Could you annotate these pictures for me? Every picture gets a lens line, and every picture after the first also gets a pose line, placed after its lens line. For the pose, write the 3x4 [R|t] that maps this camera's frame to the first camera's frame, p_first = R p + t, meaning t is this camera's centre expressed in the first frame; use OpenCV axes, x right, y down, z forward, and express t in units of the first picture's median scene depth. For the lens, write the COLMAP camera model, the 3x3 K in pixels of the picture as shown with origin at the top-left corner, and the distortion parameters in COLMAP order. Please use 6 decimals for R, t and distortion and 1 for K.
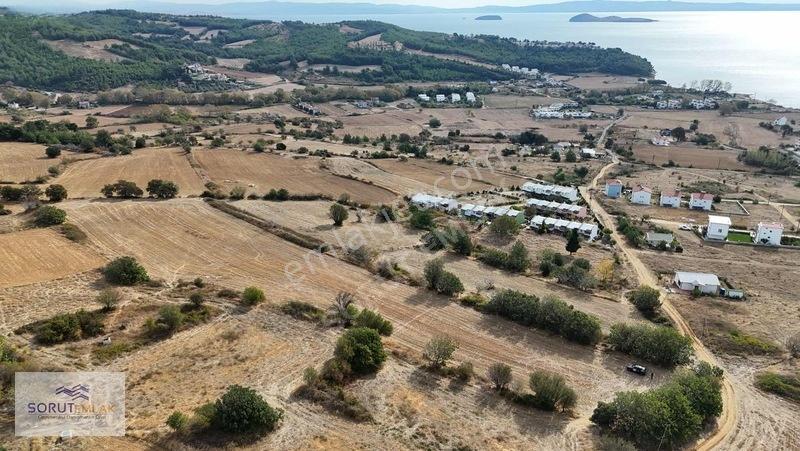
lens RADIAL K [[583.0, 0, 400.1], [0, 583.0, 227.3], [0, 0, 1]] dist [0.084301, -0.080290]
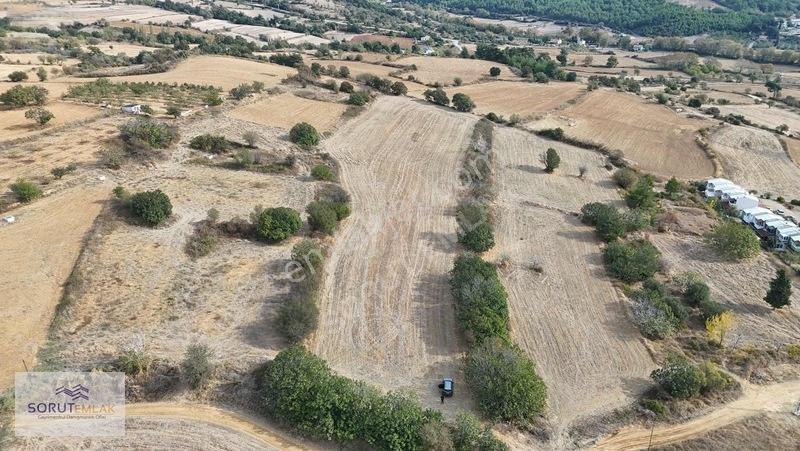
lens RADIAL K [[583.0, 0, 400.5], [0, 583.0, 224.2], [0, 0, 1]] dist [0.084301, -0.080290]
pose [[0.531656, 0.341539, -0.775044, 0.151737], [-0.291296, 0.933000, 0.211326, -0.015929], [0.795292, 0.113414, 0.595523, 0.084461]]
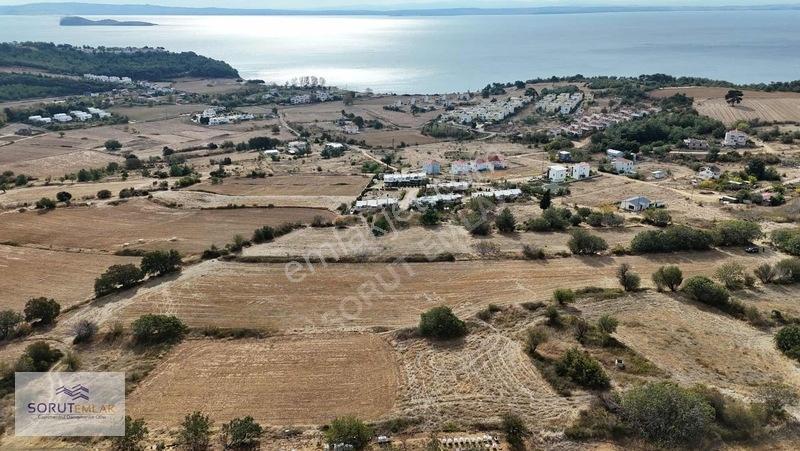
lens RADIAL K [[583.0, 0, 400.6], [0, 583.0, 226.6], [0, 0, 1]] dist [0.084301, -0.080290]
pose [[0.702316, -0.247611, 0.667414, -0.213024], [0.251966, 0.963329, 0.092254, -0.031983], [-0.665782, 0.103374, 0.738950, 0.081240]]
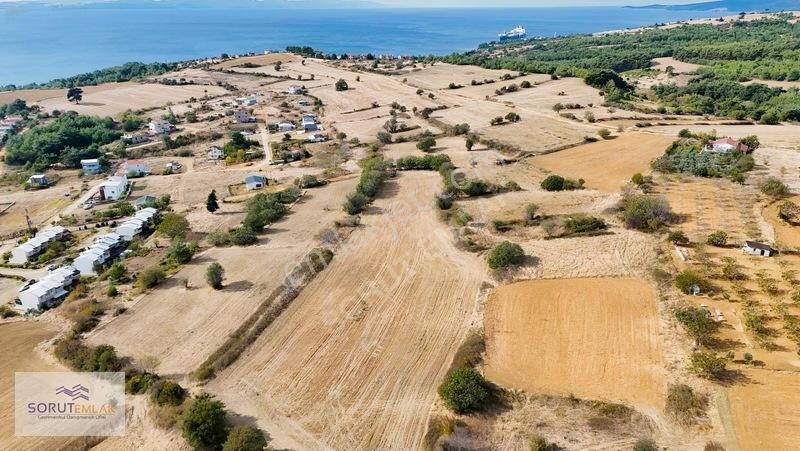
lens RADIAL K [[583.0, 0, 402.1], [0, 583.0, 227.4], [0, 0, 1]] dist [0.084301, -0.080290]
pose [[-0.486343, -0.304551, 0.818975, -0.252423], [0.311120, 0.815503, 0.488016, -0.112695], [-0.816502, 0.492142, -0.301862, 0.298255]]
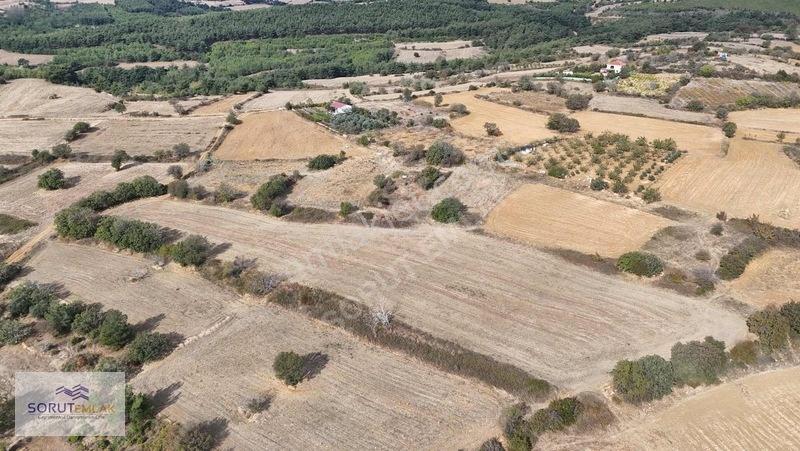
lens RADIAL K [[583.0, 0, 398.6], [0, 583.0, 225.7], [0, 0, 1]] dist [0.084301, -0.080290]
pose [[-0.996369, 0.041345, -0.074427, -0.053026], [-0.020086, 0.735345, 0.677395, -0.156030], [0.082737, 0.676430, -0.731845, 0.399752]]
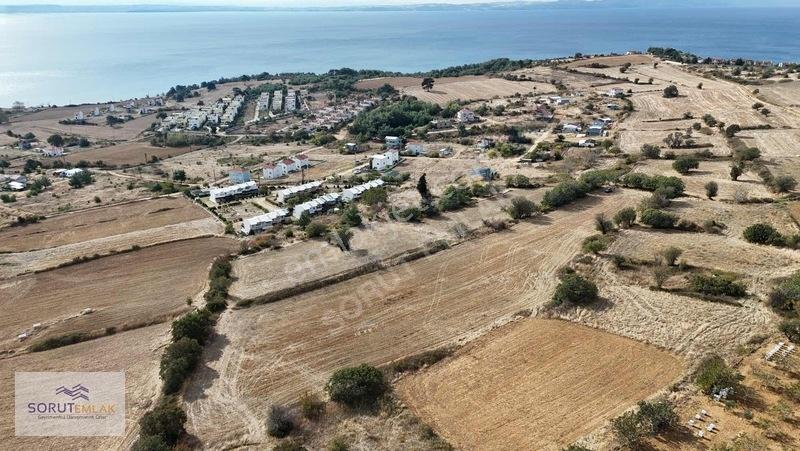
lens RADIAL K [[583.0, 0, 400.9], [0, 583.0, 228.3], [0, 0, 1]] dist [0.084301, -0.080290]
pose [[0.153366, -0.347093, 0.925205, -0.274745], [0.348899, 0.895001, 0.277927, -0.076414], [-0.924526, 0.280178, 0.258363, 0.202427]]
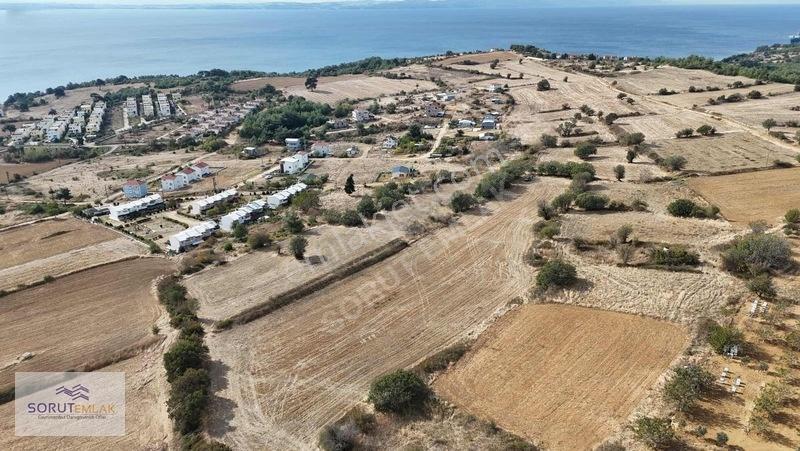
lens RADIAL K [[583.0, 0, 401.3], [0, 583.0, 228.7], [0, 0, 1]] dist [0.084301, -0.080290]
pose [[-0.085822, -0.352049, 0.932039, -0.274241], [0.352175, 0.864378, 0.358920, -0.090313], [-0.931991, 0.359044, 0.049800, 0.239294]]
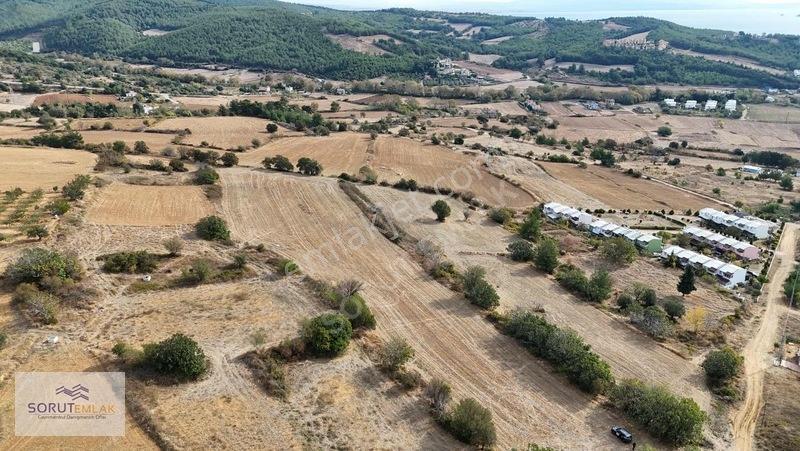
lens RADIAL K [[583.0, 0, 399.8], [0, 583.0, 225.8], [0, 0, 1]] dist [0.084301, -0.080290]
pose [[0.900676, 0.153124, -0.406615, 0.071697], [-0.152217, 0.987734, 0.034794, -0.005822], [0.406955, 0.030556, 0.912937, 0.016466]]
